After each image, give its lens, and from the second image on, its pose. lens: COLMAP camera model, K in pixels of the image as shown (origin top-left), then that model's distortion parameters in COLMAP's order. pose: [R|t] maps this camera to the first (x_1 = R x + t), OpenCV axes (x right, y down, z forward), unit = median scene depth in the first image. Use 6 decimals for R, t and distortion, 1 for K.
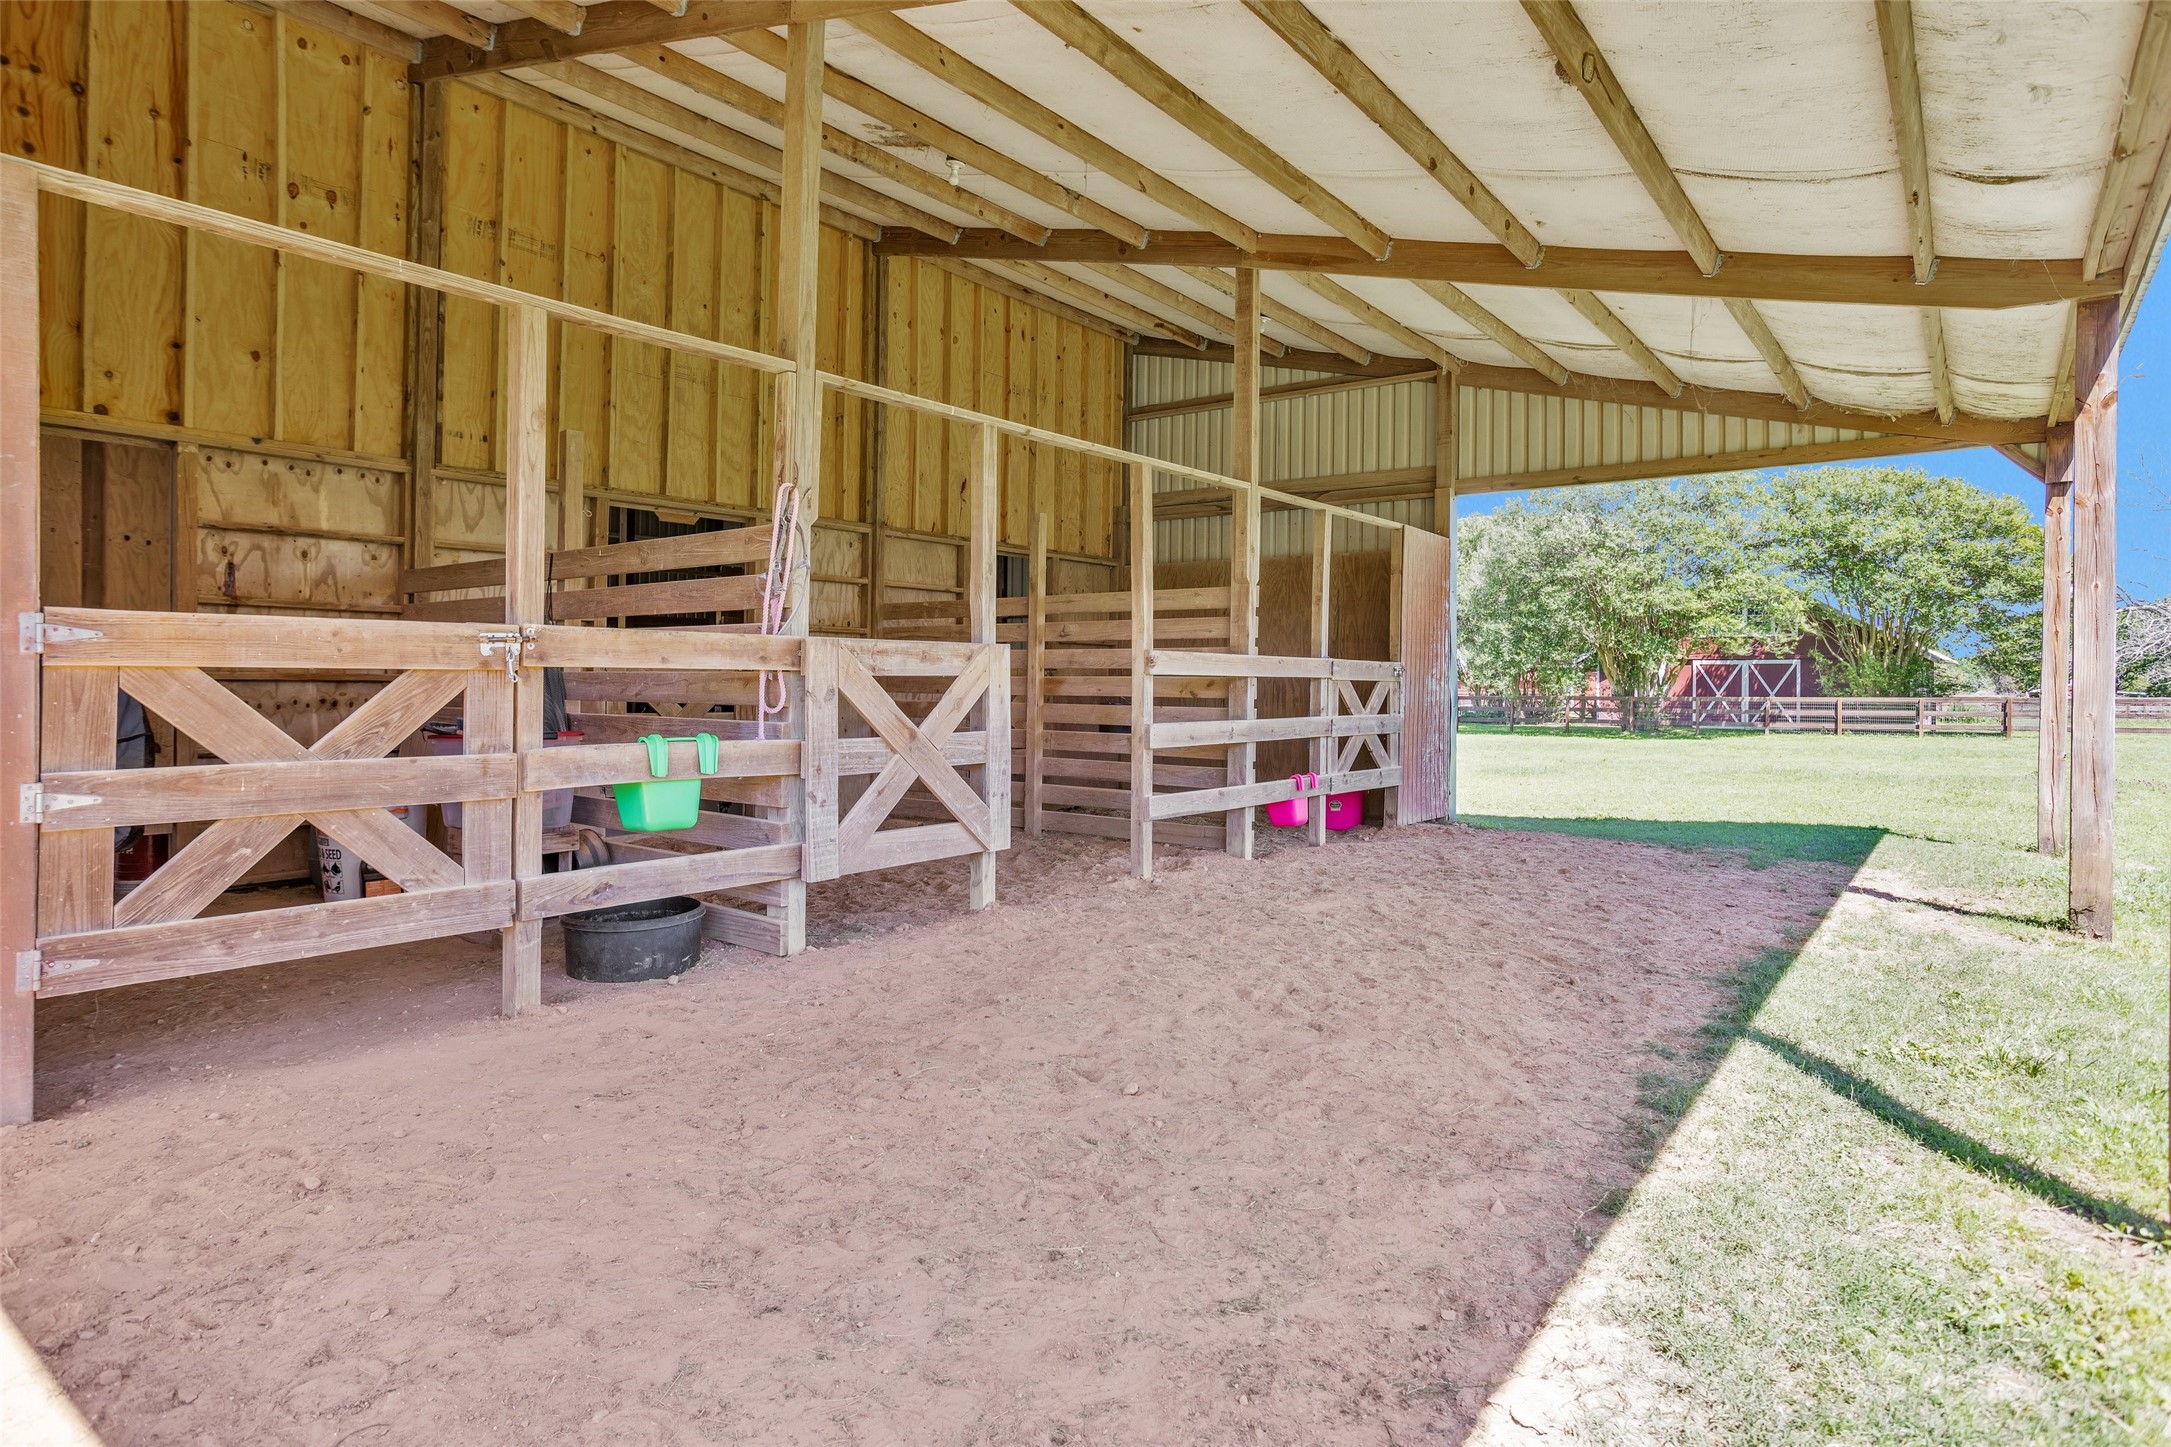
lens RADIAL K [[1140.4, 0, 1038.5], [0, 1140.4, 711.1], [0, 0, 1]] dist [-0.000303, -0.000146]
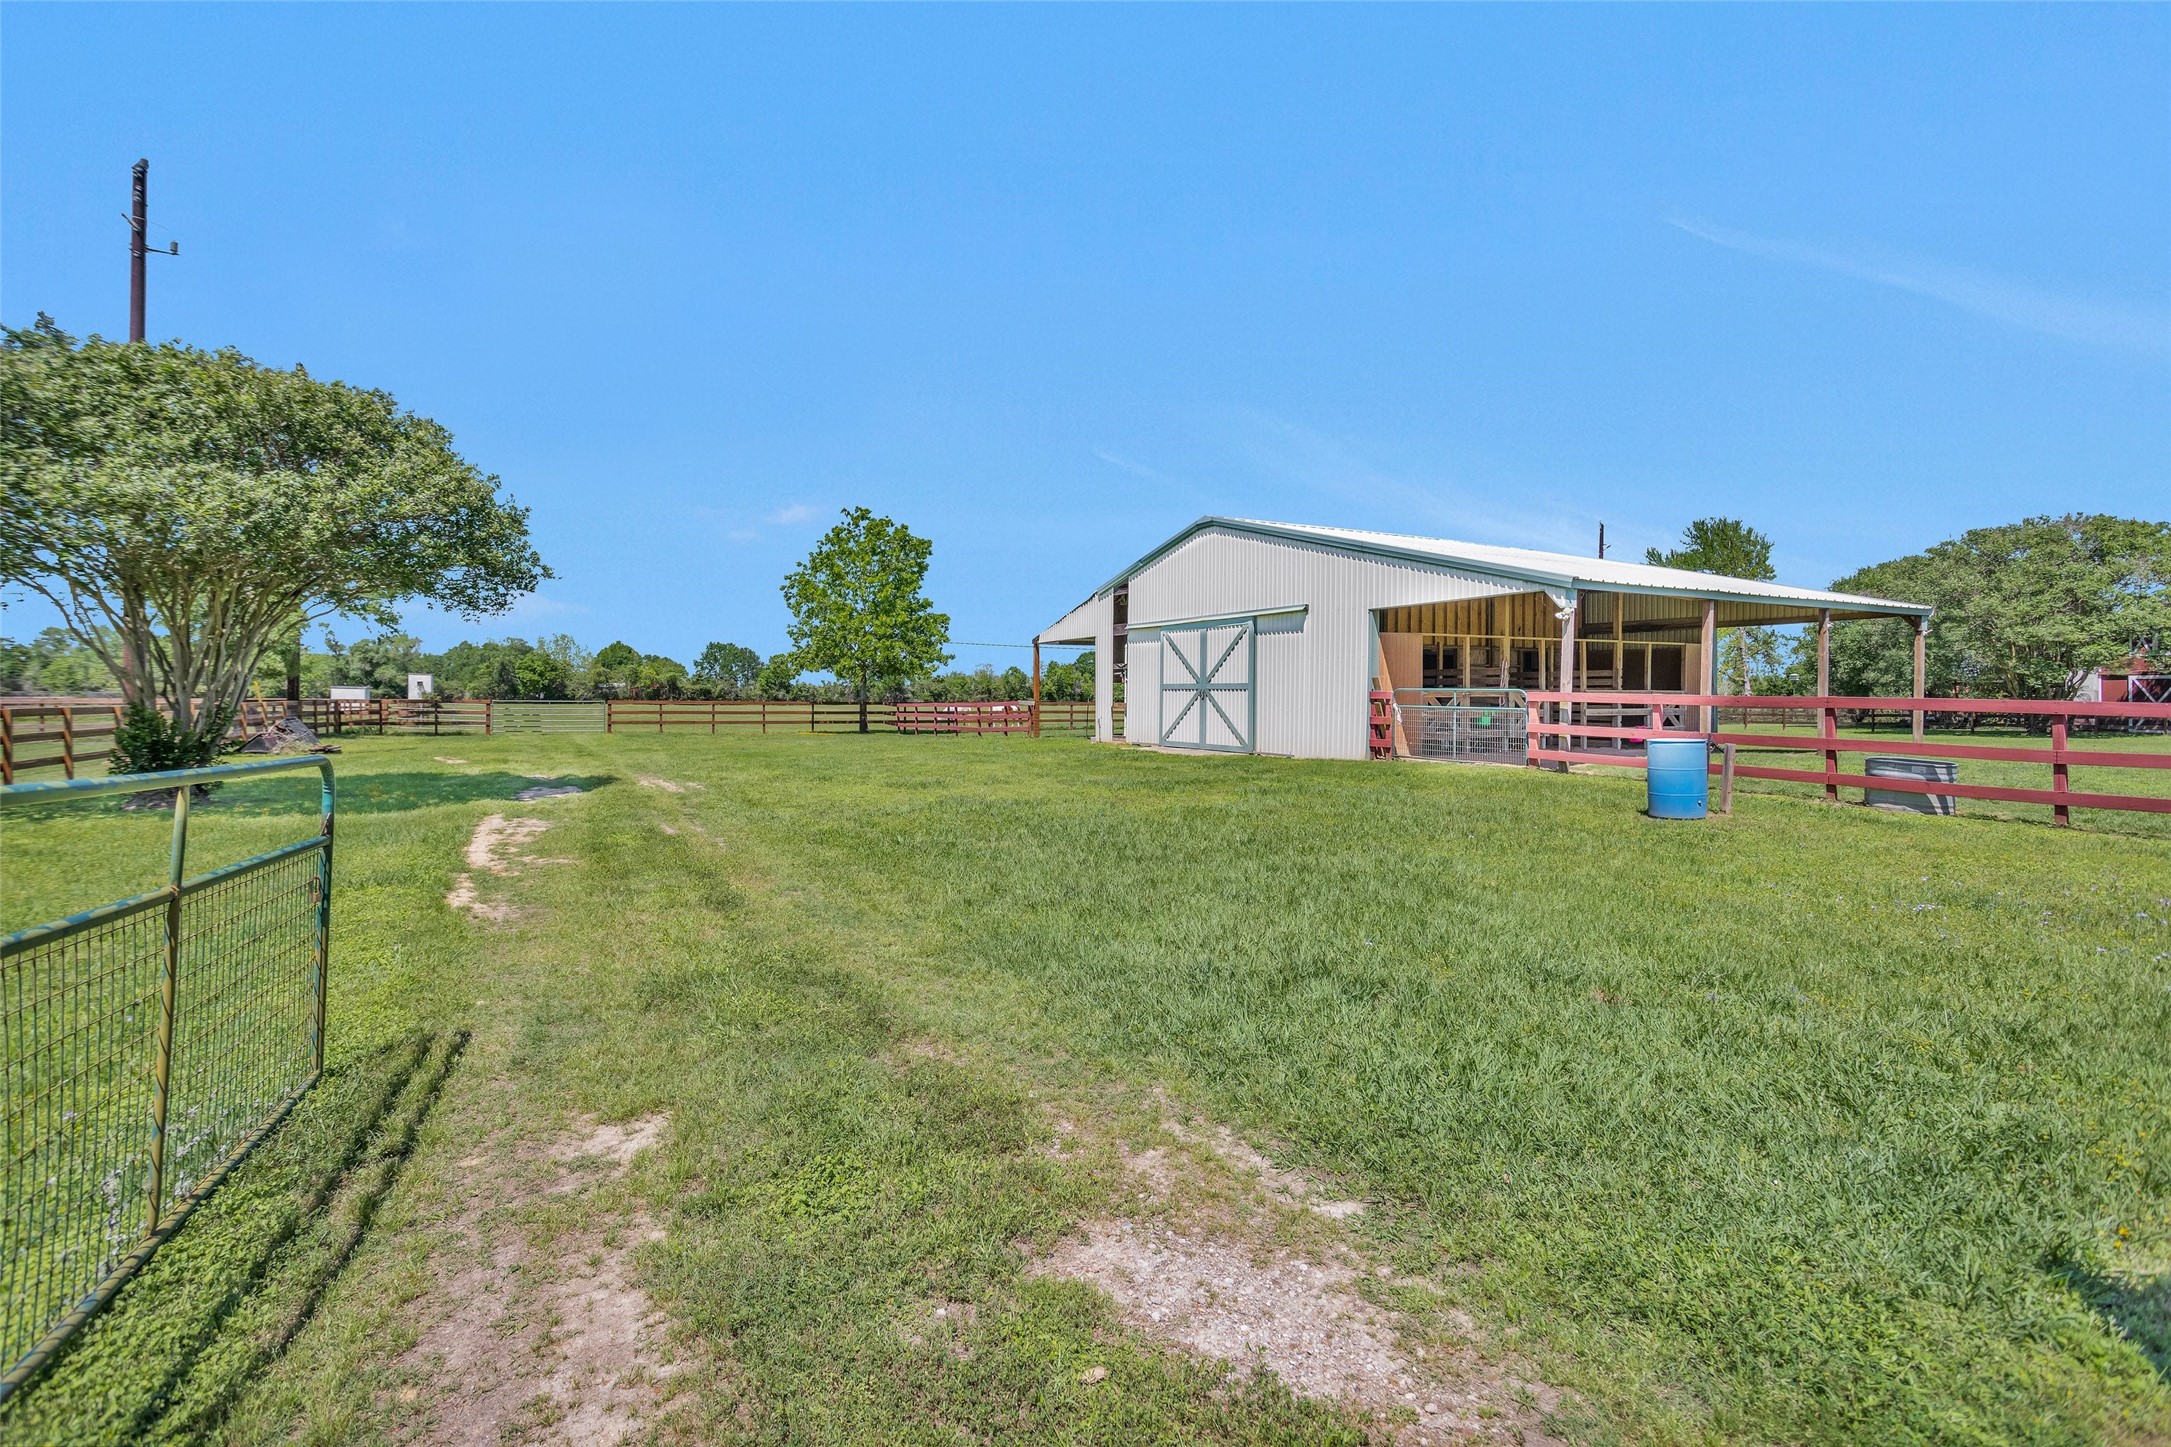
lens RADIAL K [[1015.7, 0, 1070.4], [0, 1015.7, 707.0], [0, 0, 1]] dist [-0.015176, 0.001102]
pose [[0.914732, -0.001924, -0.404058, -0.107345], [-0.004435, 0.999881, -0.014802, 0.057919], [0.404038, 0.015332, 0.914614, -2.494461]]
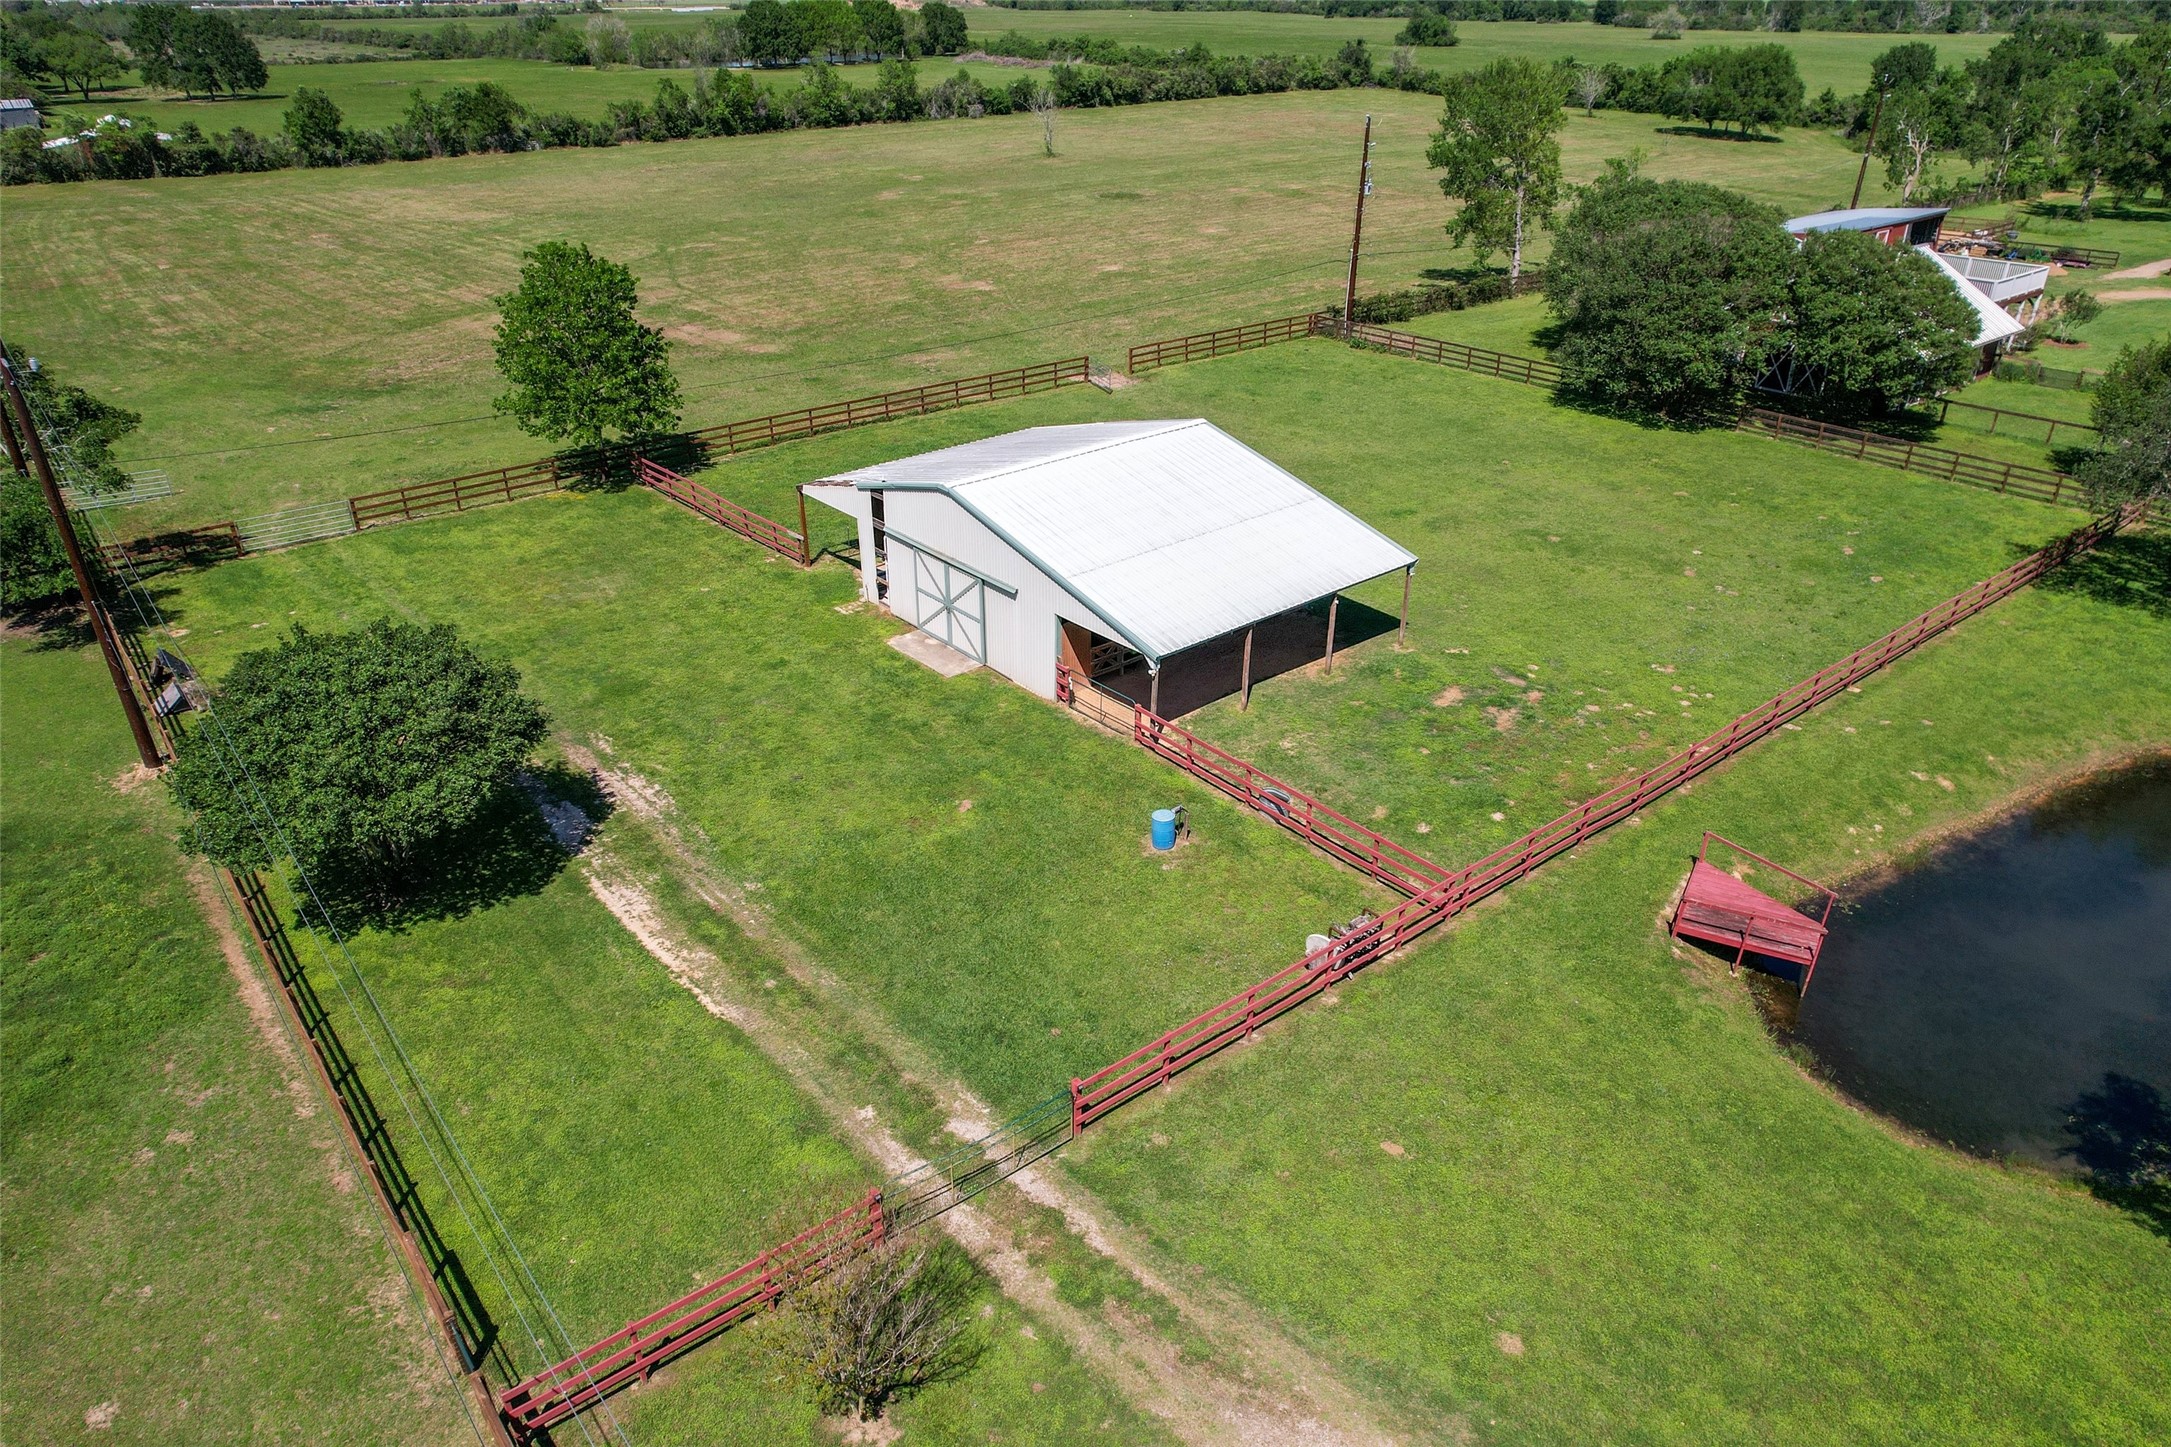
lens RADIAL K [[1418.3, 0, 1053.9], [0, 1418.3, 725.5], [0, 0, 1]] dist [-0.032784, -0.000305]
pose [[0.977542, 0.071014, -0.198413, 0.690428], [0.025634, 0.894453, 0.446426, -2.378635], [0.209174, -0.441486, 0.872546, -4.913819]]
